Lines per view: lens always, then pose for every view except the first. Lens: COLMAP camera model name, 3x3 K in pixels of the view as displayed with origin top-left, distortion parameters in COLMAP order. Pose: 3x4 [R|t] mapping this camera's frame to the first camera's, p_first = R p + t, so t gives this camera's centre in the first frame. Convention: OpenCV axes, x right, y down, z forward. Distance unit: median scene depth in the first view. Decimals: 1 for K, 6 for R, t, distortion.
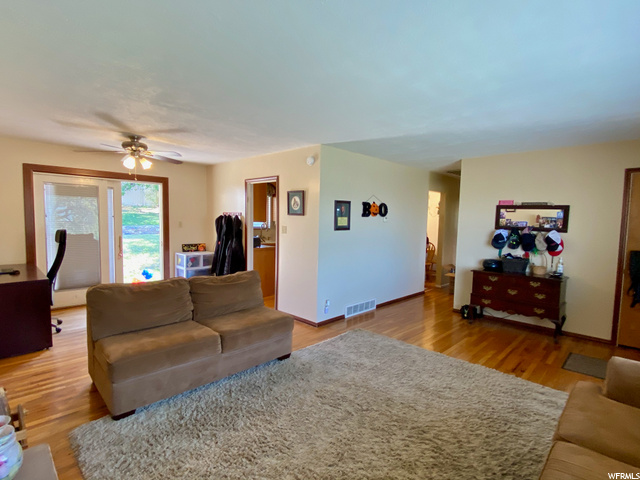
lens RADIAL K [[321.3, 0, 318.3], [0, 321.3, 251.0], [0, 0, 1]] dist [0.022118, -0.000351]
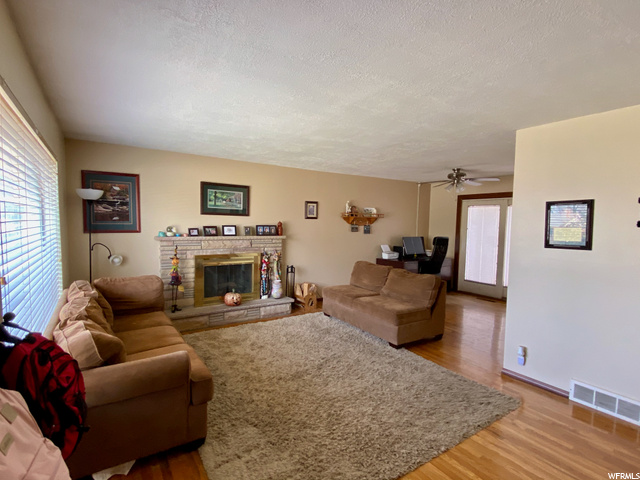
lens RADIAL K [[321.3, 0, 318.3], [0, 321.3, 251.0], [0, 0, 1]] dist [0.022118, -0.000351]
pose [[-0.193937, 0.045627, -0.979952, 1.576385], [-0.150427, 0.985721, 0.075665, -0.059853], [0.969412, 0.162086, -0.184304, 1.377360]]
